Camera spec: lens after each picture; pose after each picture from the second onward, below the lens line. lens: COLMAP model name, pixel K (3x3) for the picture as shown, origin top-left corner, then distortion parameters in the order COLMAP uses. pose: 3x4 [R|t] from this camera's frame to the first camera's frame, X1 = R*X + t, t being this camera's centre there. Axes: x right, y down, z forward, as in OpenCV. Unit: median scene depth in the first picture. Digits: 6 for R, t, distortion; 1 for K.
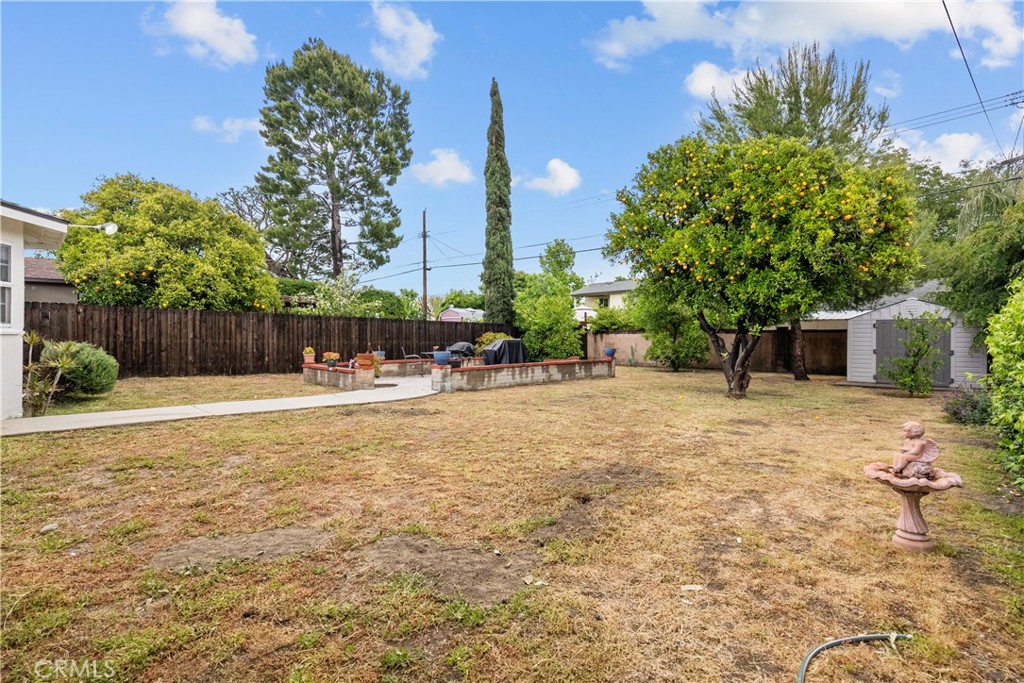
lens RADIAL K [[463.8, 0, 512.1], [0, 463.8, 336.3], [0, 0, 1]] dist [-0.001649, 0.000007]
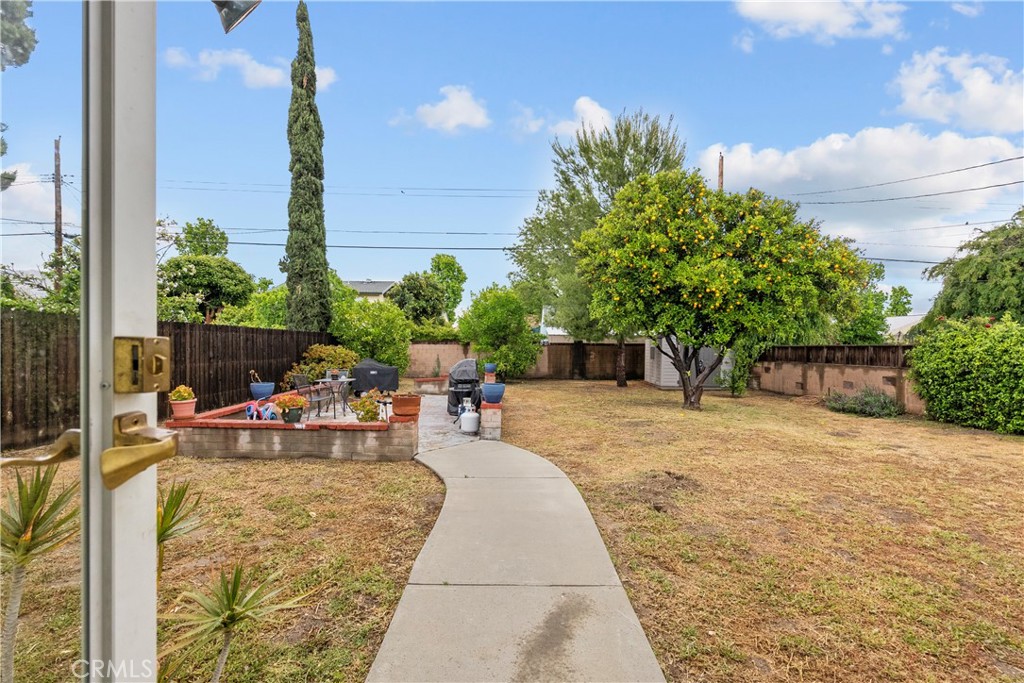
lens RADIAL K [[464.6, 0, 517.0], [0, 464.6, 343.2], [0, 0, 1]] dist [-0.000901, 0.000400]
pose [[0.723346, 0.003373, 0.690477, -0.319964], [-0.008828, 0.999952, 0.004363, -0.016404], [-0.690429, -0.009252, 0.723341, 0.243592]]
